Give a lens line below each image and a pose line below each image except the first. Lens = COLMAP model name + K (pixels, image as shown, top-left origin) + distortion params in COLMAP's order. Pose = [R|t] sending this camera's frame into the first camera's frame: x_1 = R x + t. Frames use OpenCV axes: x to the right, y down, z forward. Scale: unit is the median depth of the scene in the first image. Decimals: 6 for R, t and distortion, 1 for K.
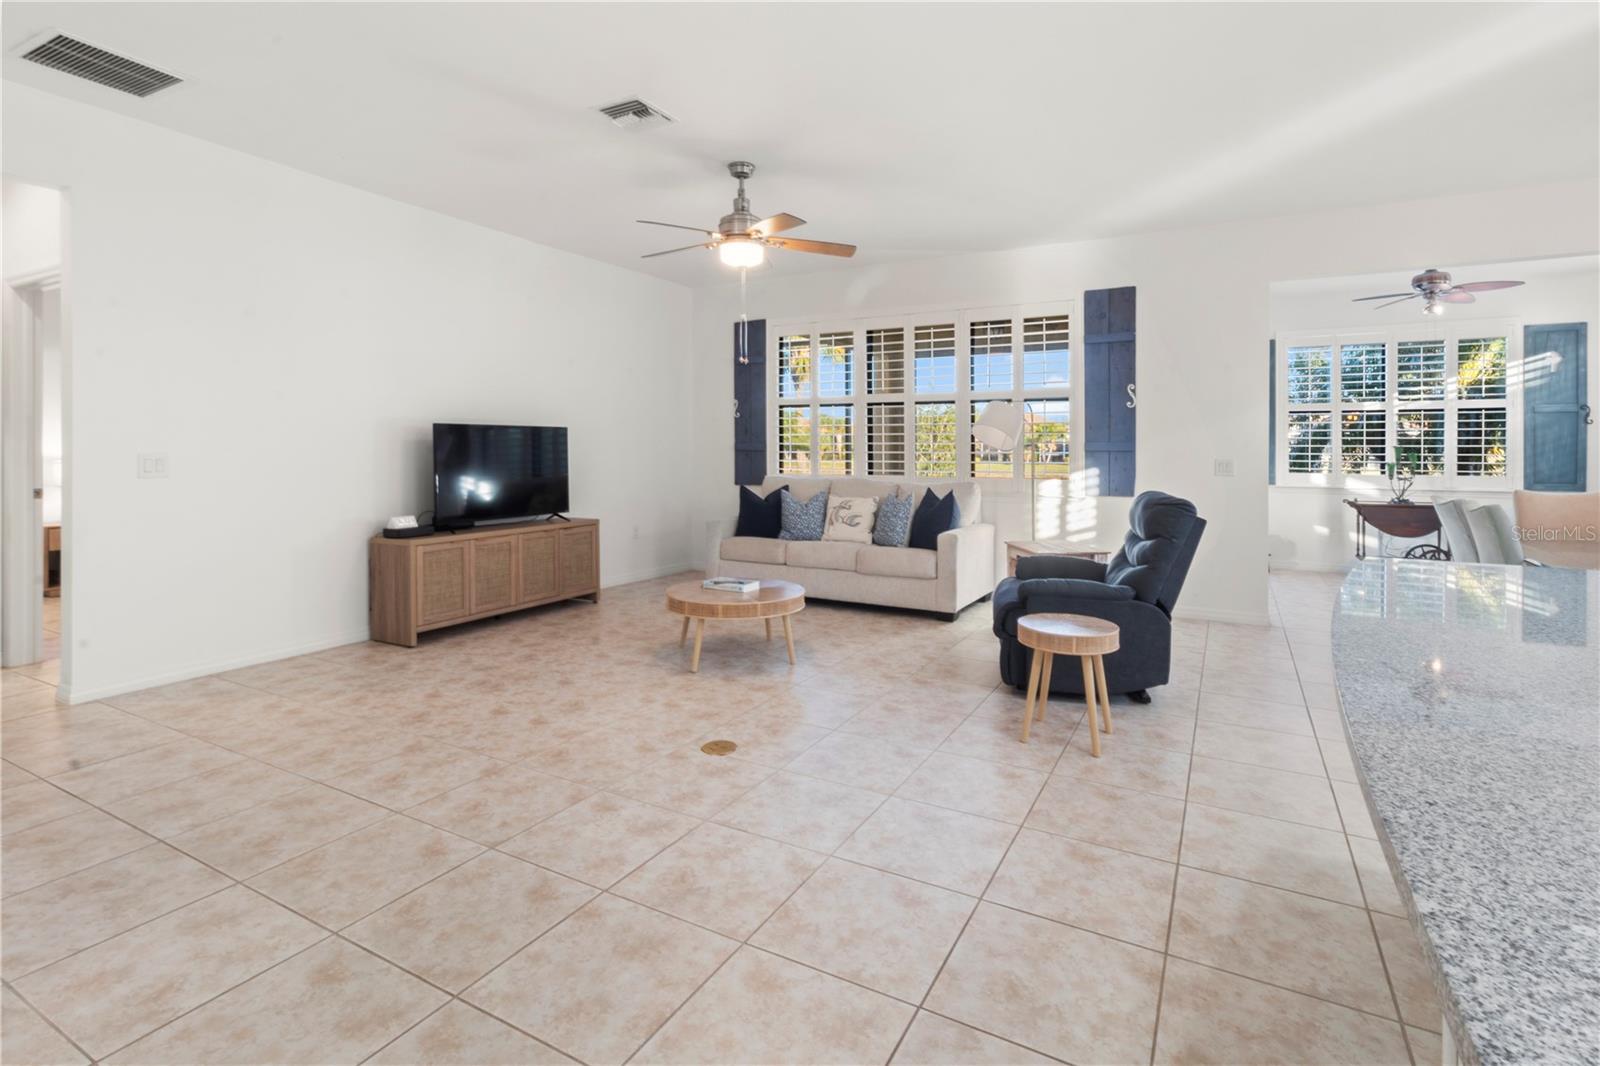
lens RADIAL K [[758.0, 0, 820.9], [0, 758.0, 440.7], [0, 0, 1]] dist [-0.002466, 0.002765]
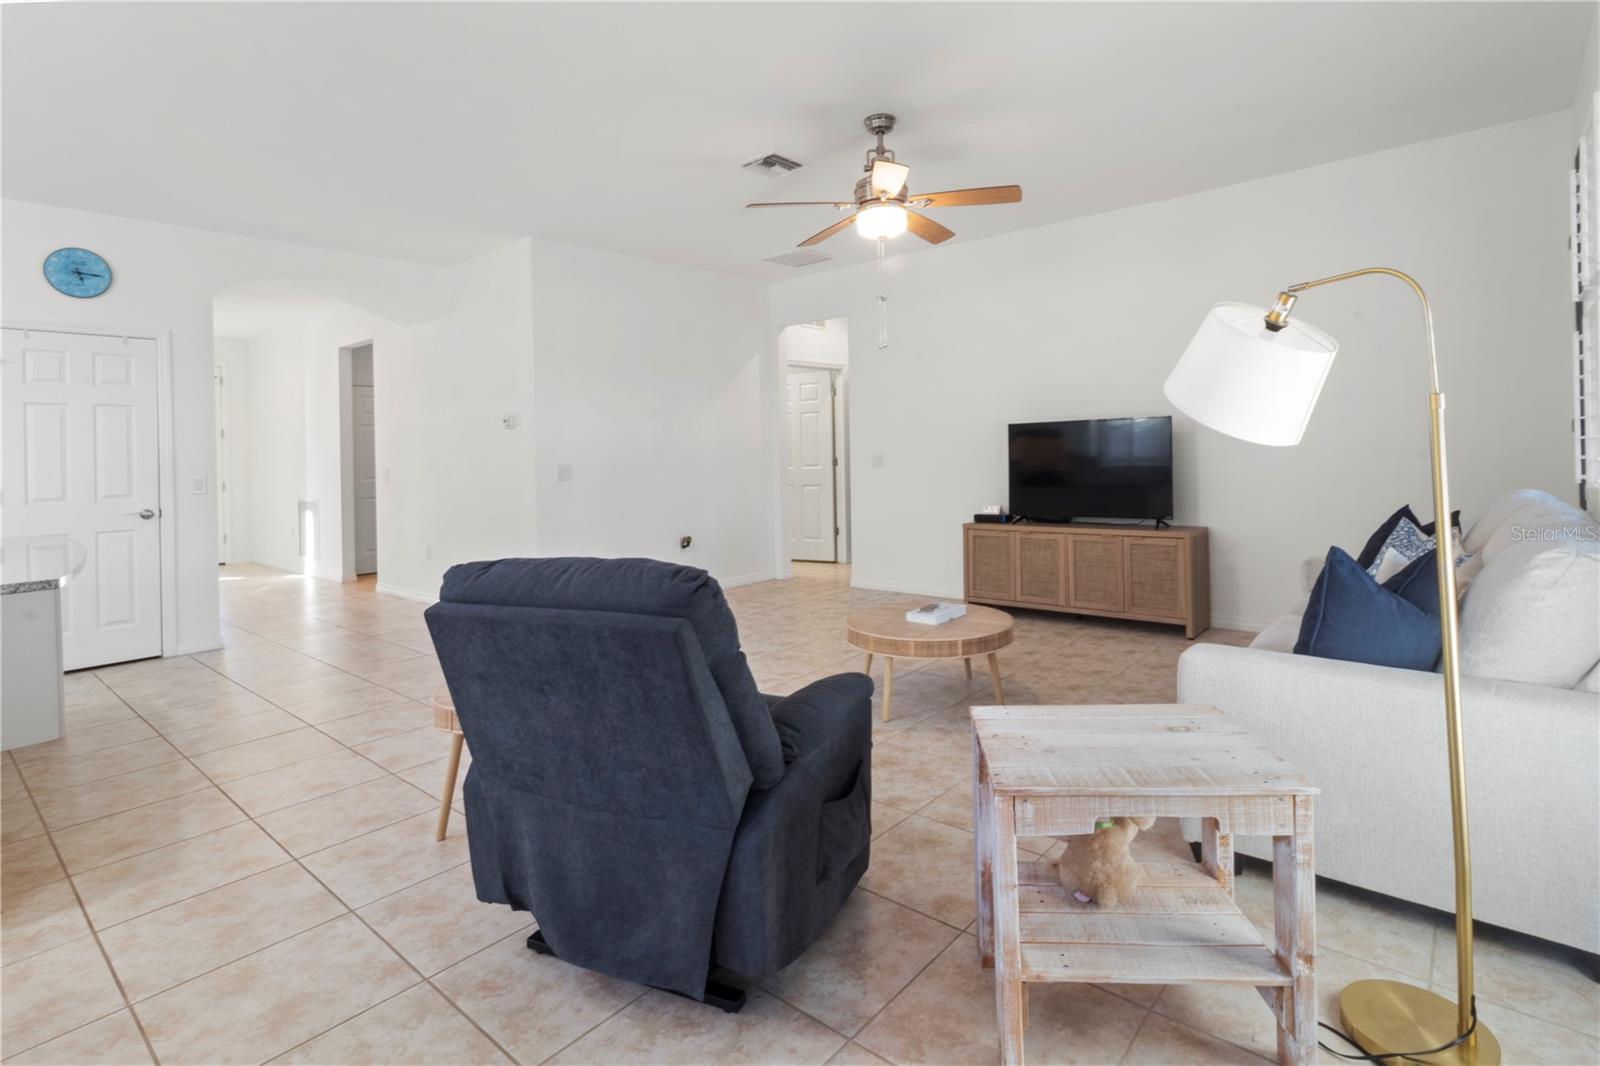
lens RADIAL K [[758.0, 0, 814.2], [0, 758.0, 444.1], [0, 0, 1]] dist [-0.002466, 0.002765]
pose [[-0.182842, -0.010066, -0.983091, 0.490749], [0.039291, 0.999074, -0.017537, 0.011146], [0.982357, -0.041833, -0.182277, 0.697877]]
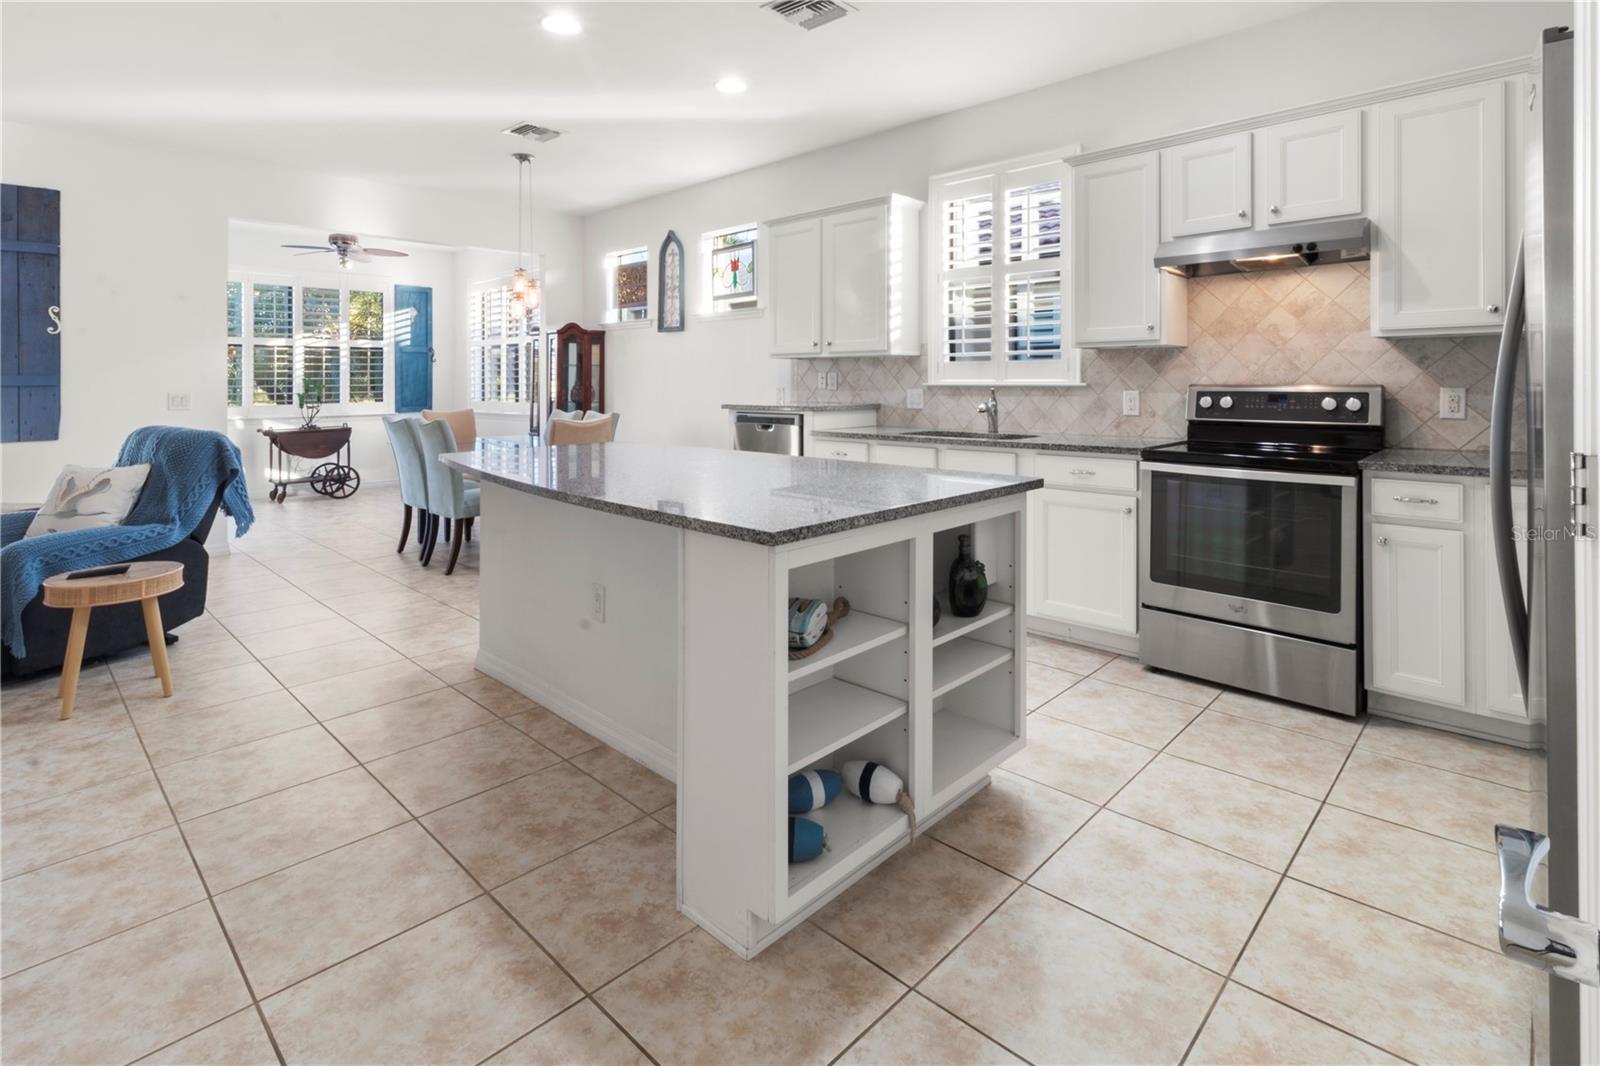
lens RADIAL K [[758.0, 0, 825.2], [0, 758.0, 398.0], [0, 0, 1]] dist [-0.002466, 0.002765]
pose [[0.239276, -0.027922, 0.970550, -0.159470], [-0.004572, 0.999543, 0.029883, -0.001129], [-0.970941, -0.011588, 0.239039, -0.025059]]
